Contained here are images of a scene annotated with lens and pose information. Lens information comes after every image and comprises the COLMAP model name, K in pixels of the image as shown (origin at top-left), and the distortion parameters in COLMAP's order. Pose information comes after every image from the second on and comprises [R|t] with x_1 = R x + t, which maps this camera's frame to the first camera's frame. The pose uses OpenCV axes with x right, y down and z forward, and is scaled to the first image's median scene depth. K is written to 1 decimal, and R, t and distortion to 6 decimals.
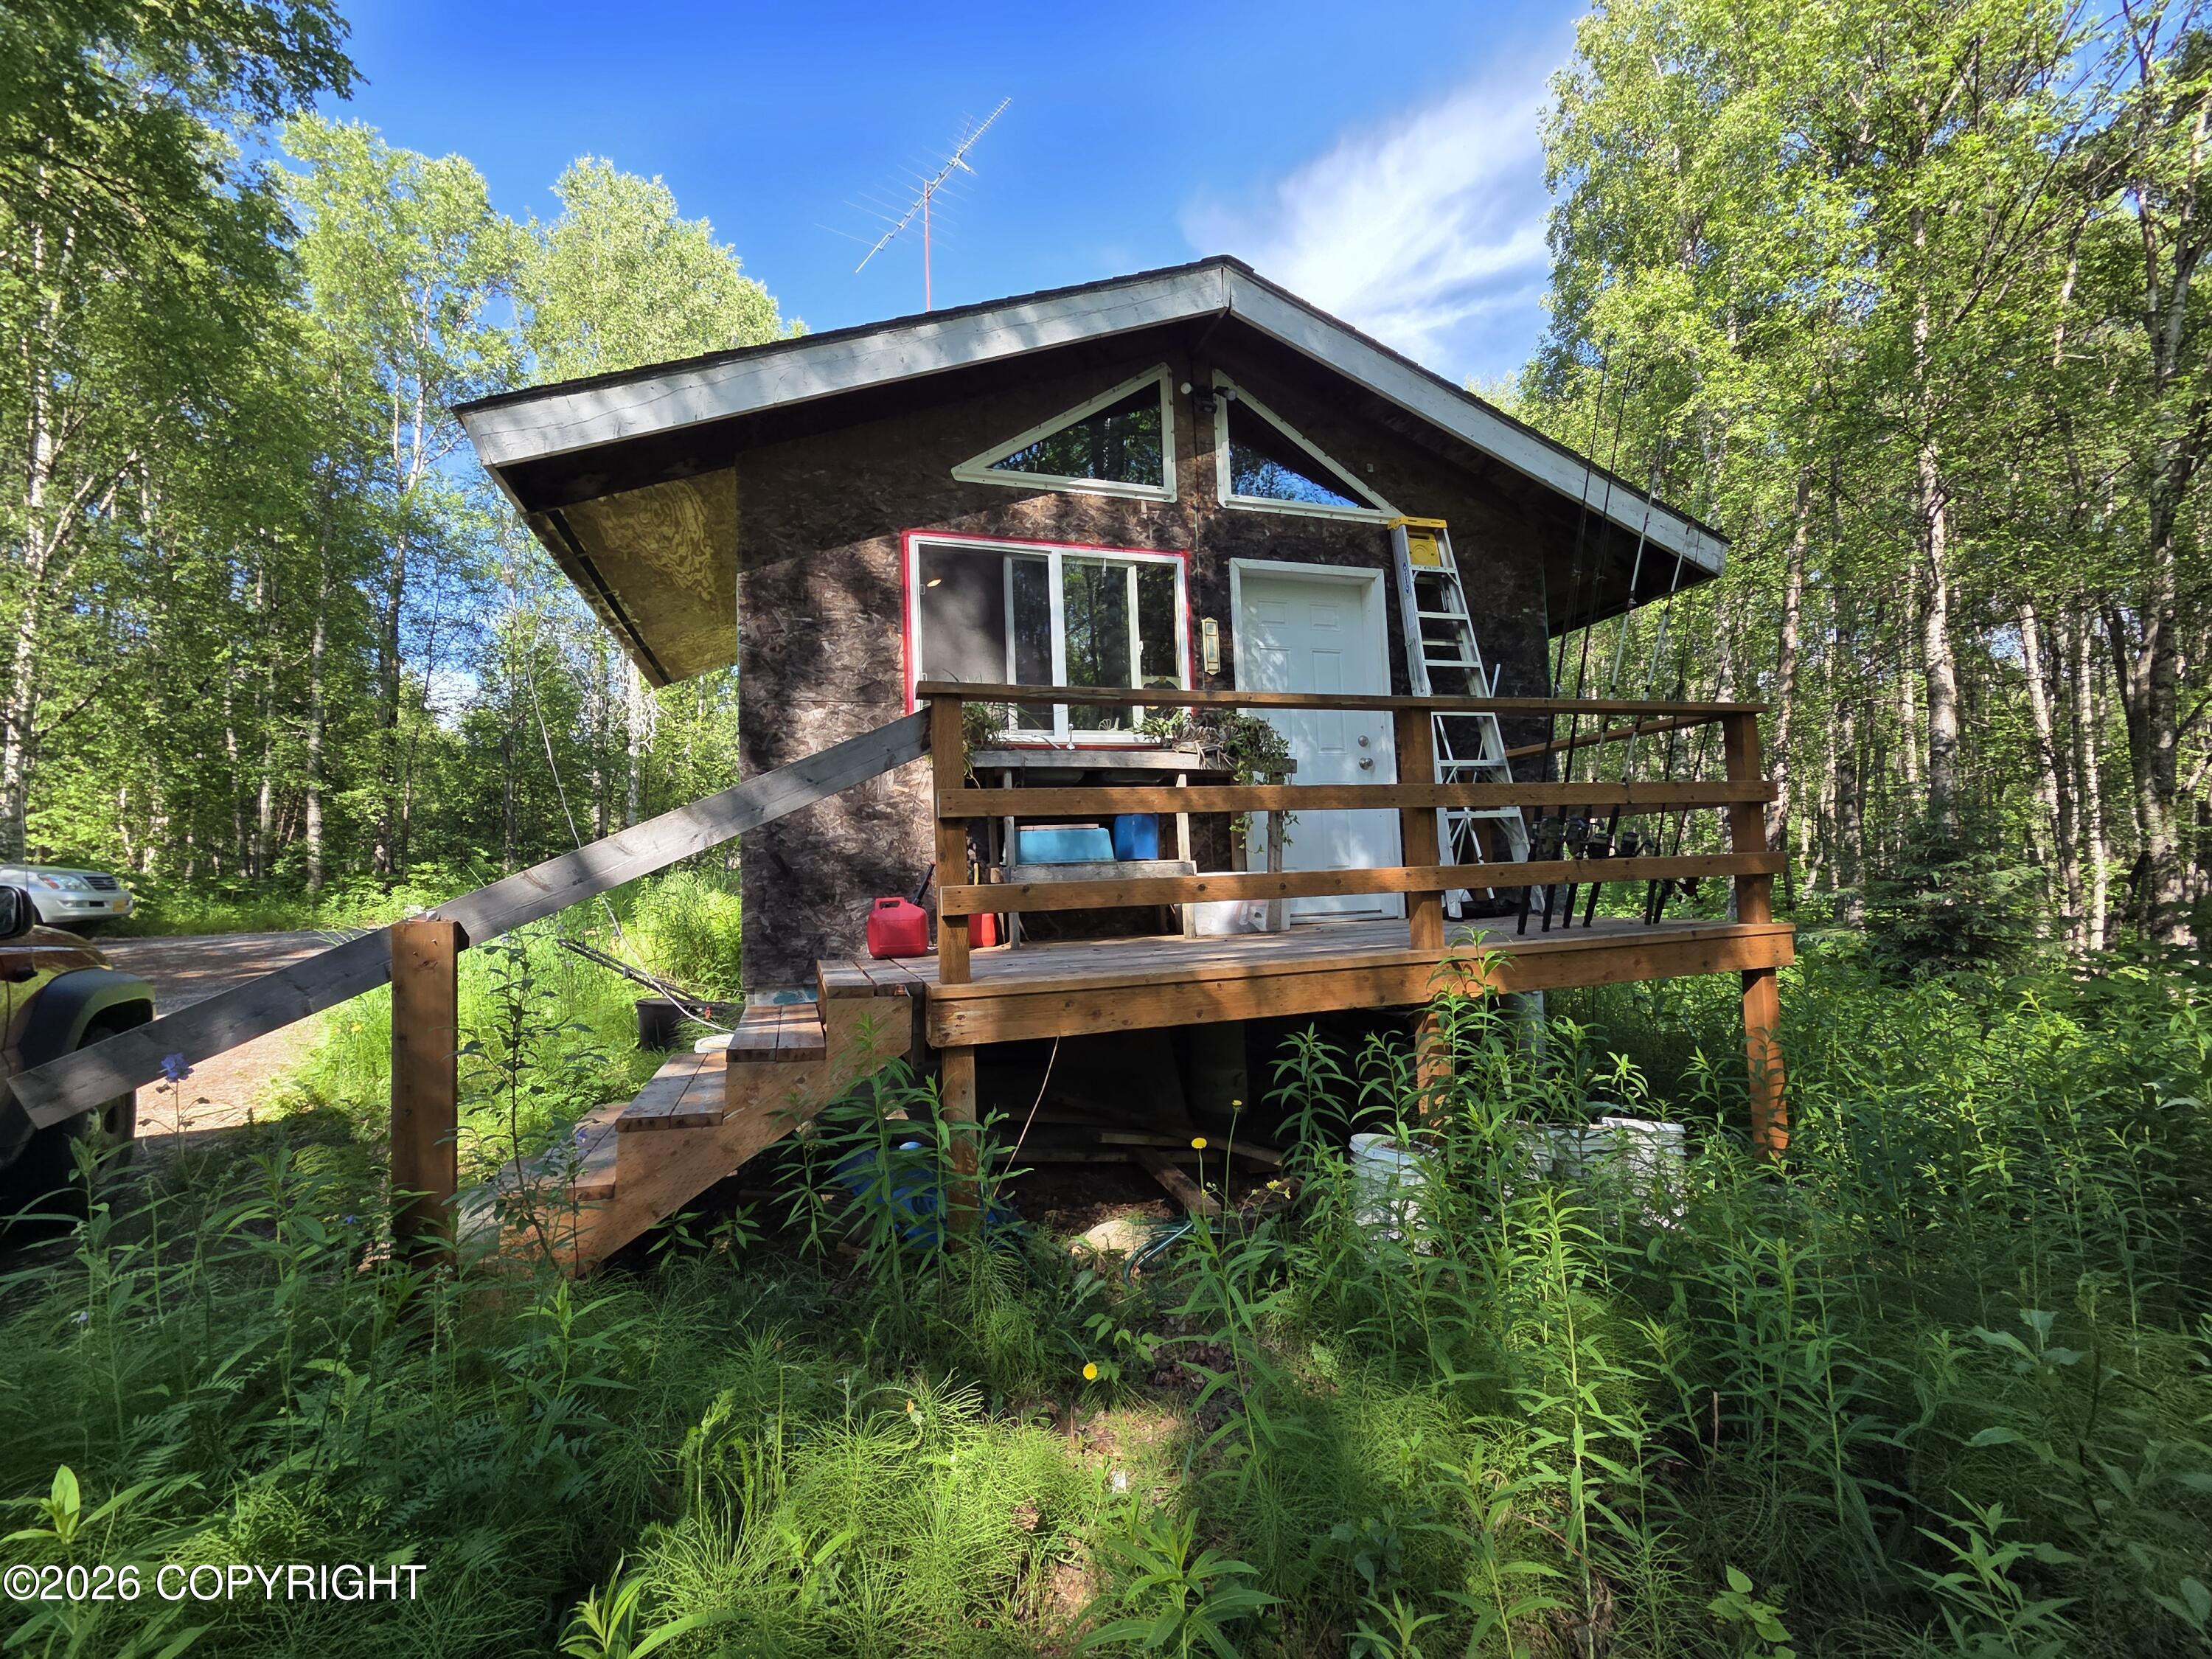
lens RADIAL K [[901.9, 0, 1106.2], [0, 901.9, 834.2], [0, 0, 1]] dist [0.009172, -0.001998]
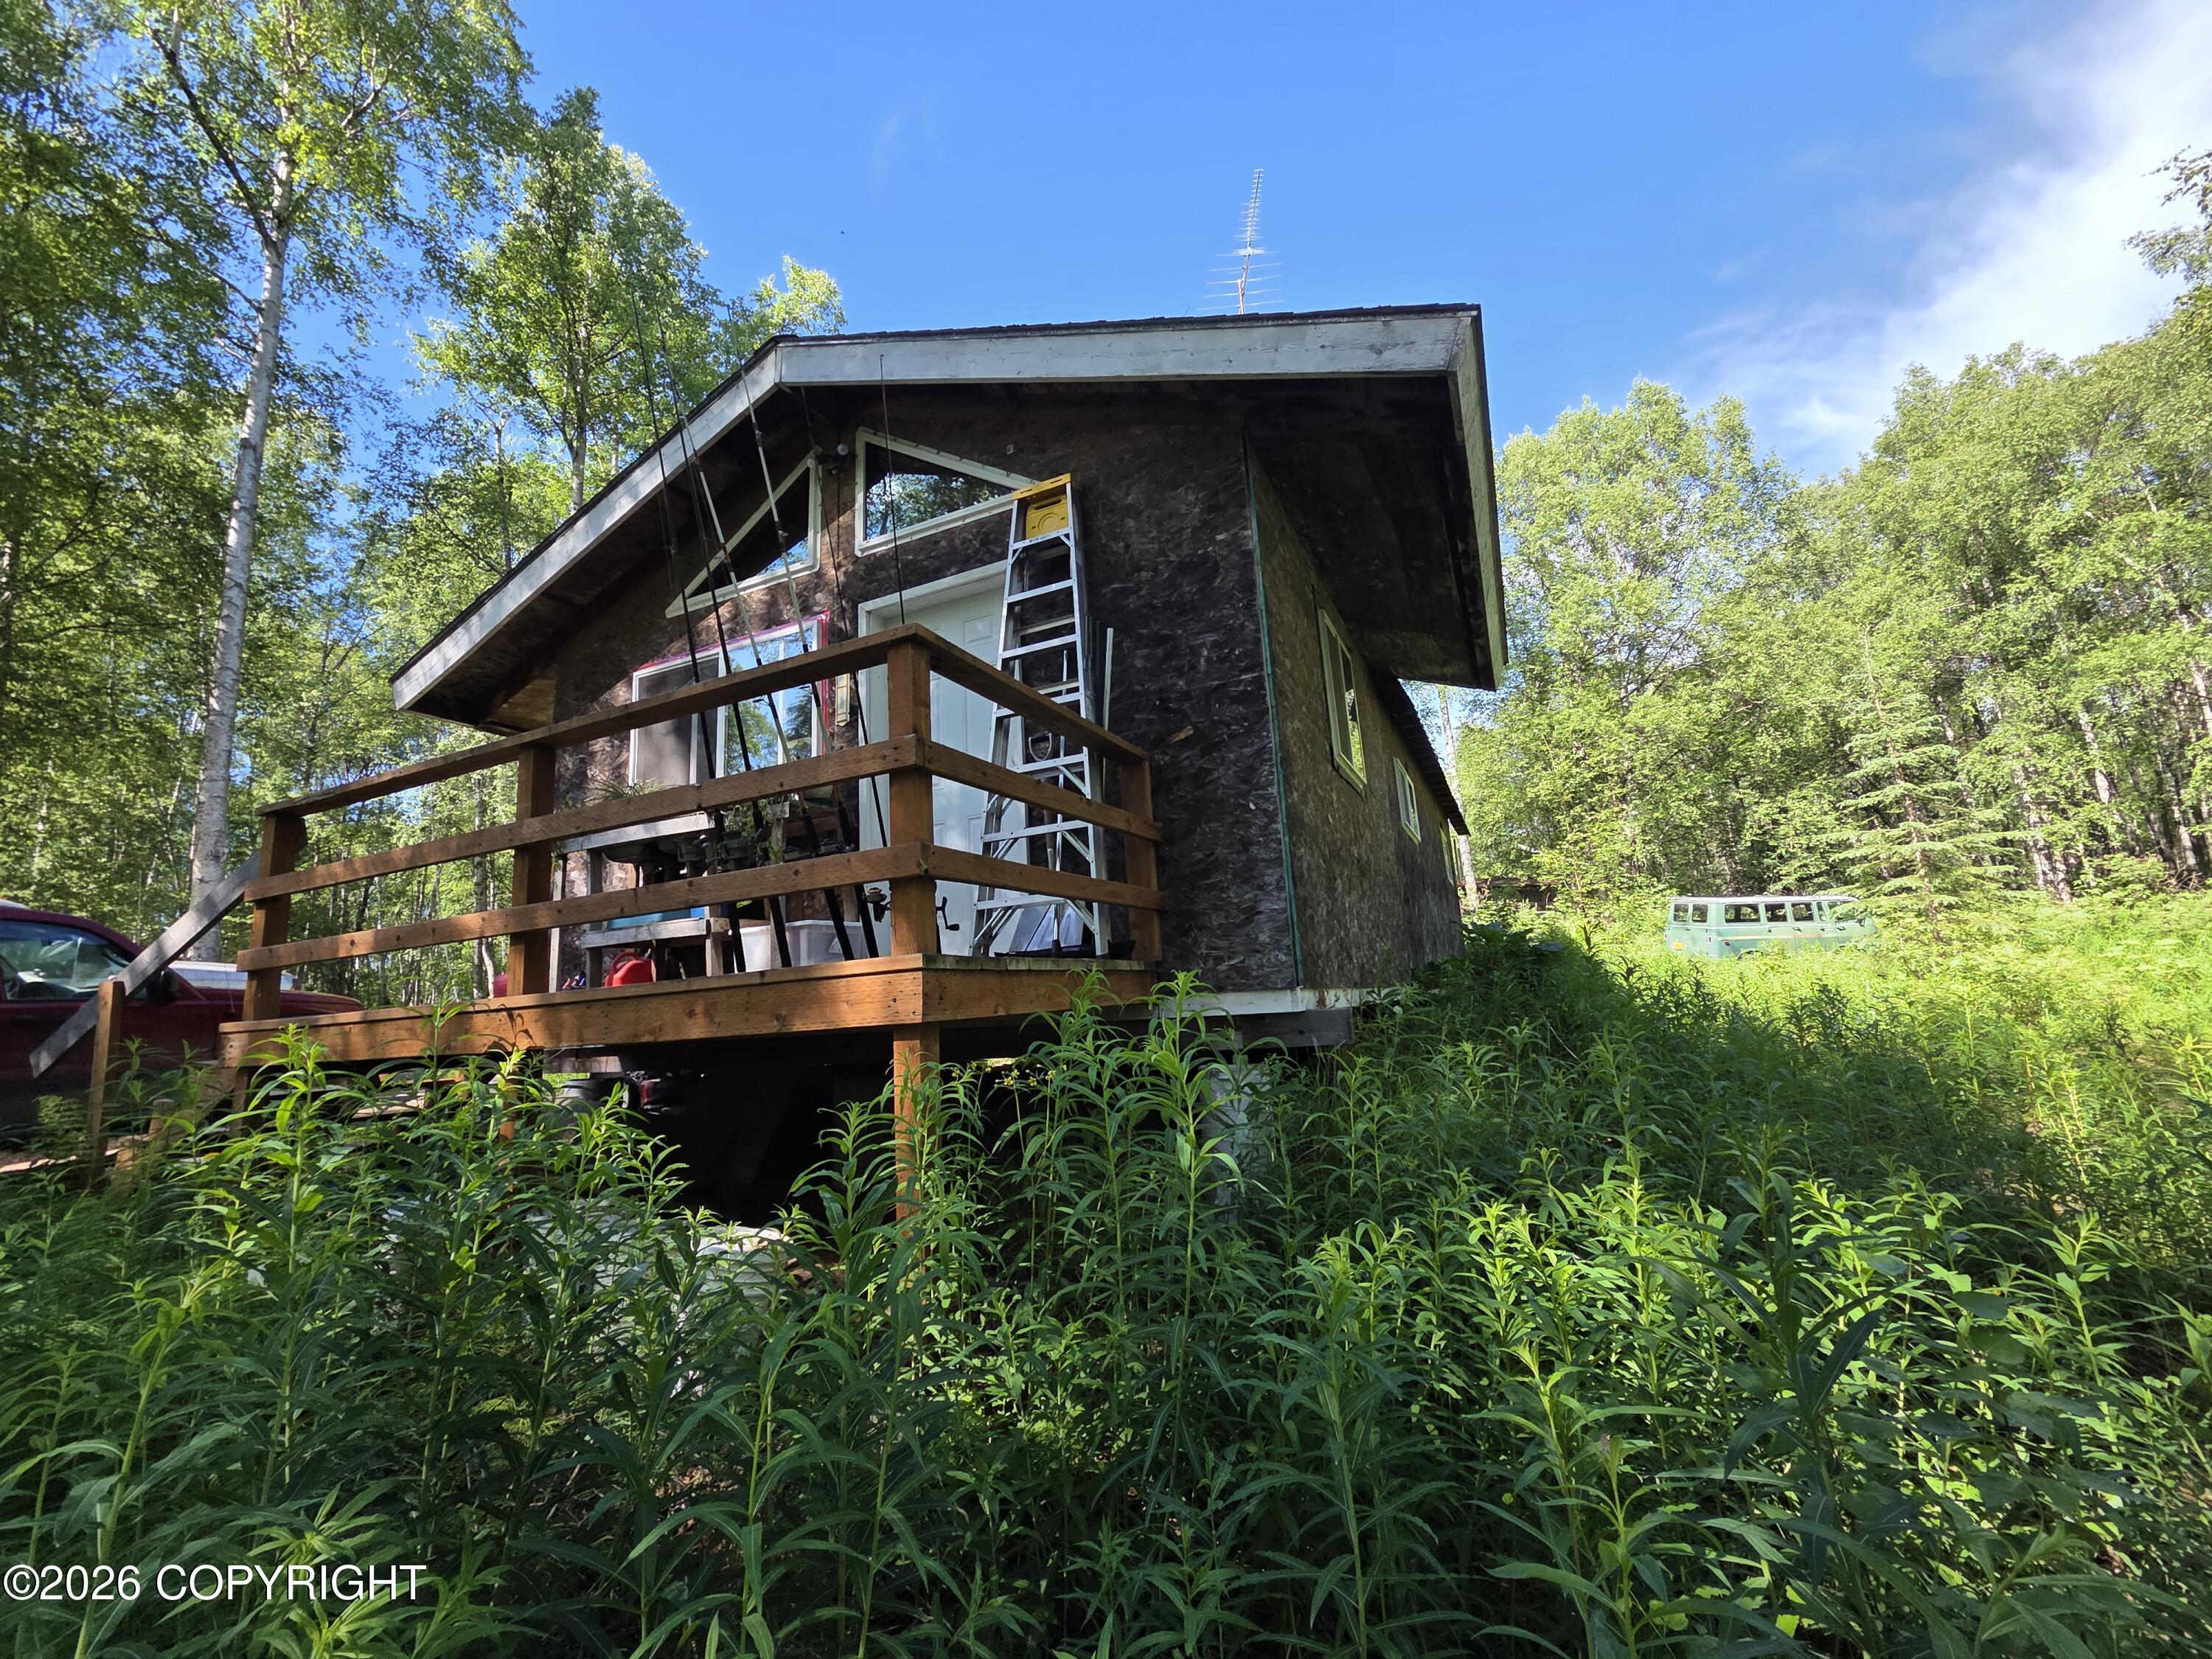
lens RADIAL K [[901.9, 0, 1109.2], [0, 901.9, 827.5], [0, 0, 1]] dist [0.009172, -0.001998]
pose [[0.742605, -0.137660, -0.655429, 0.976110], [0.076669, 0.989688, -0.120998, 0.075280], [0.665326, 0.039603, 0.745502, 0.474029]]
